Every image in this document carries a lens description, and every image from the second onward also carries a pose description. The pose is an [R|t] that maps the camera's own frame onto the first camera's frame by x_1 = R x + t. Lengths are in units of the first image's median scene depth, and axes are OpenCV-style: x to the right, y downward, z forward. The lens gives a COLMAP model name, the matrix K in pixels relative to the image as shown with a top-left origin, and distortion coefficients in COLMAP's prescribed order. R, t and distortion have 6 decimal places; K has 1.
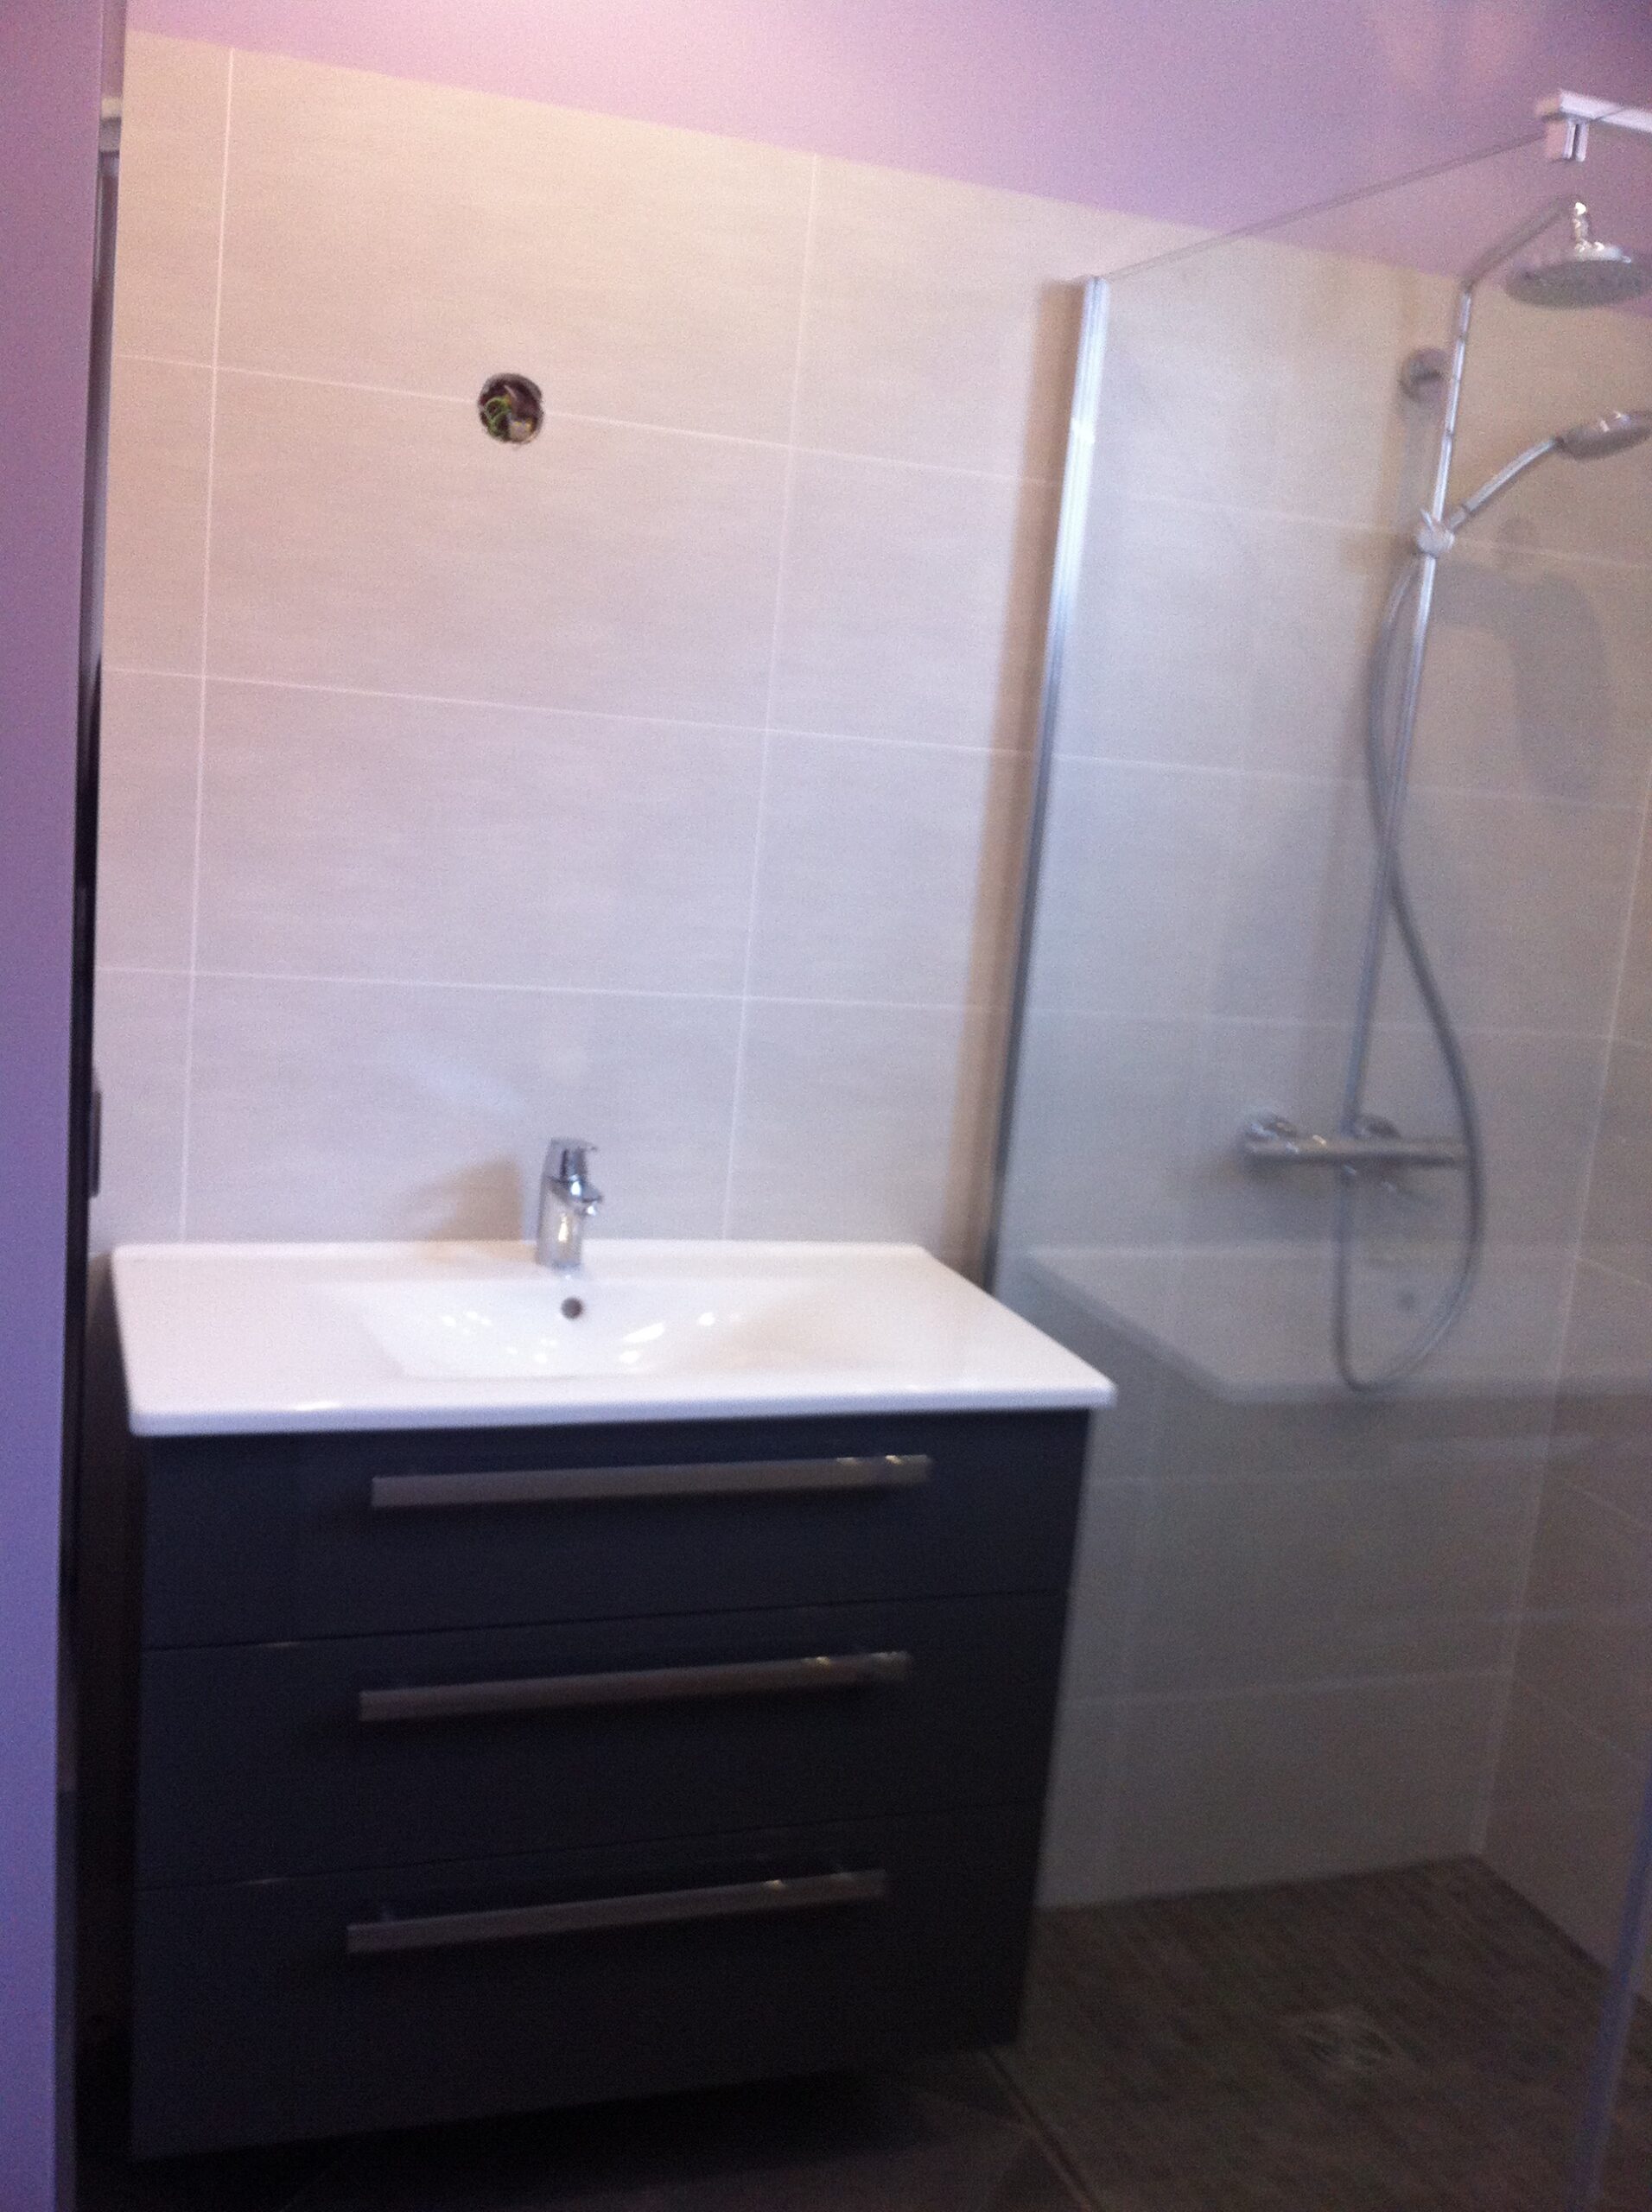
lens RADIAL K [[2219.5, 0, 826.0], [0, 2219.5, 1106.0], [0, 0, 1]] dist [0.080895, -0.211255]
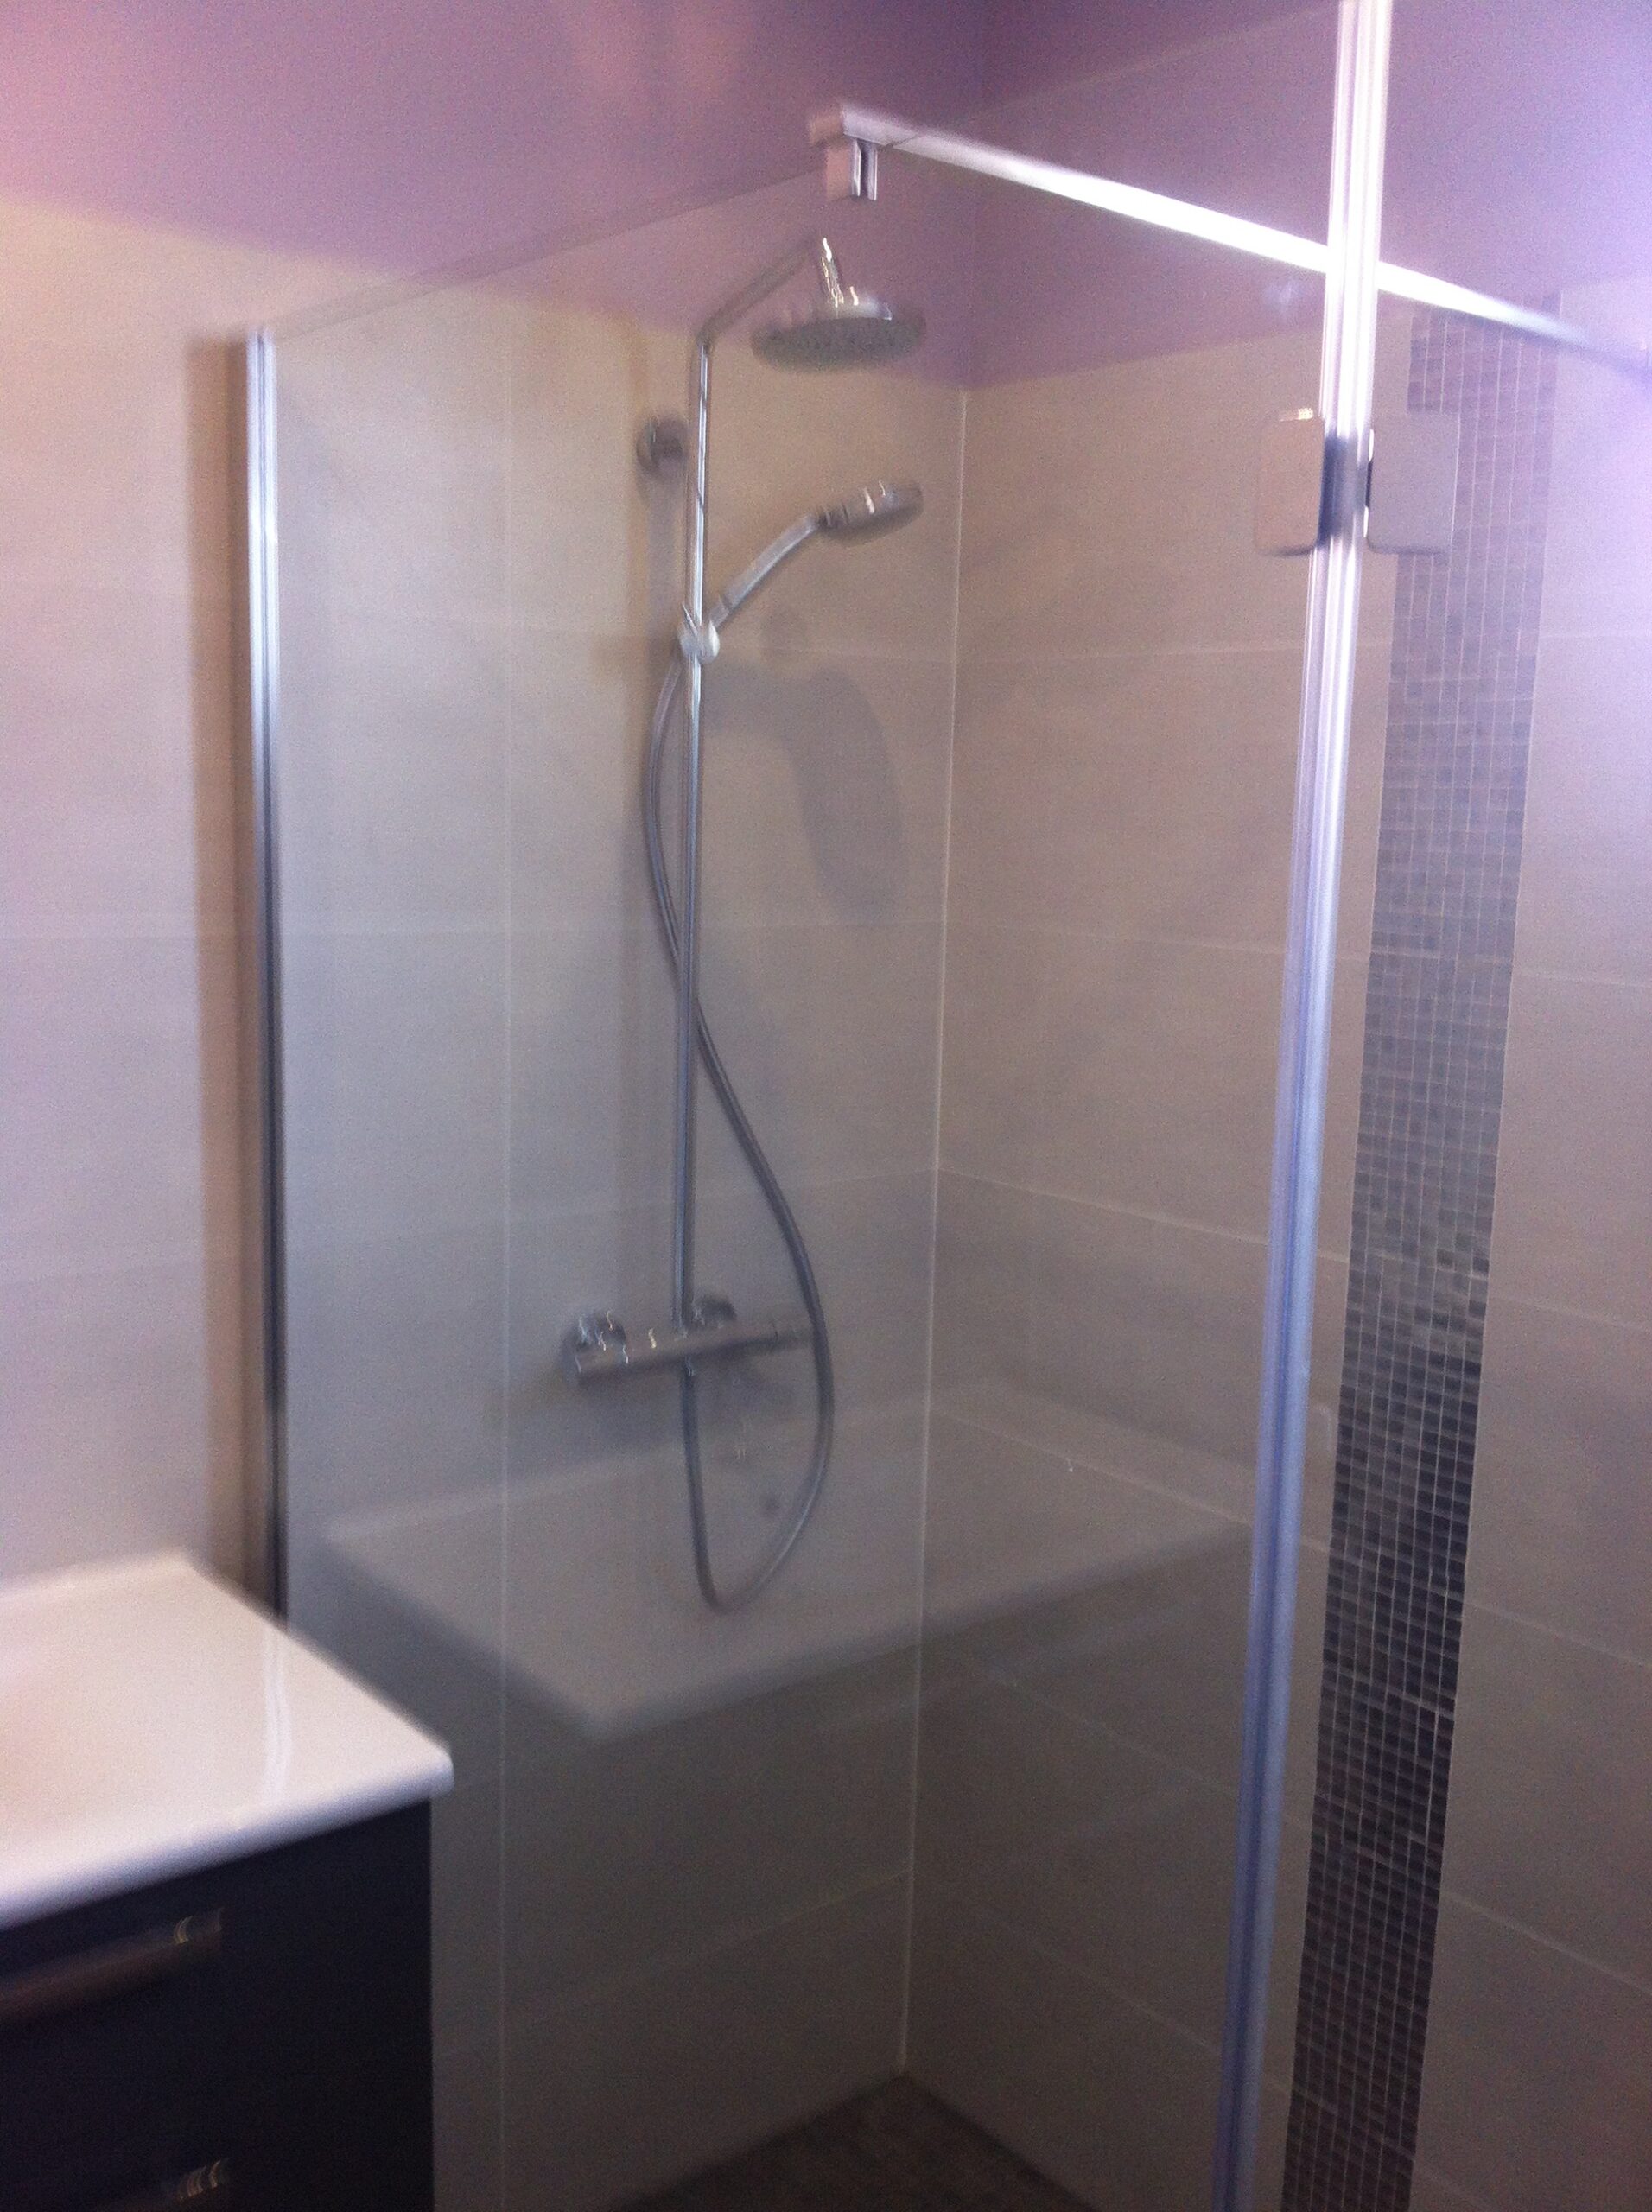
lens RADIAL K [[2021.4, 0, 826.0], [0, 2021.4, 1106.0], [0, 0, 1]] dist [0.199392, -0.671542]
pose [[0.931536, -0.123737, 0.341949, 0.025766], [0.116175, 0.992315, 0.042596, -0.100629], [-0.344592, 0.000046, 0.938752, 0.238633]]
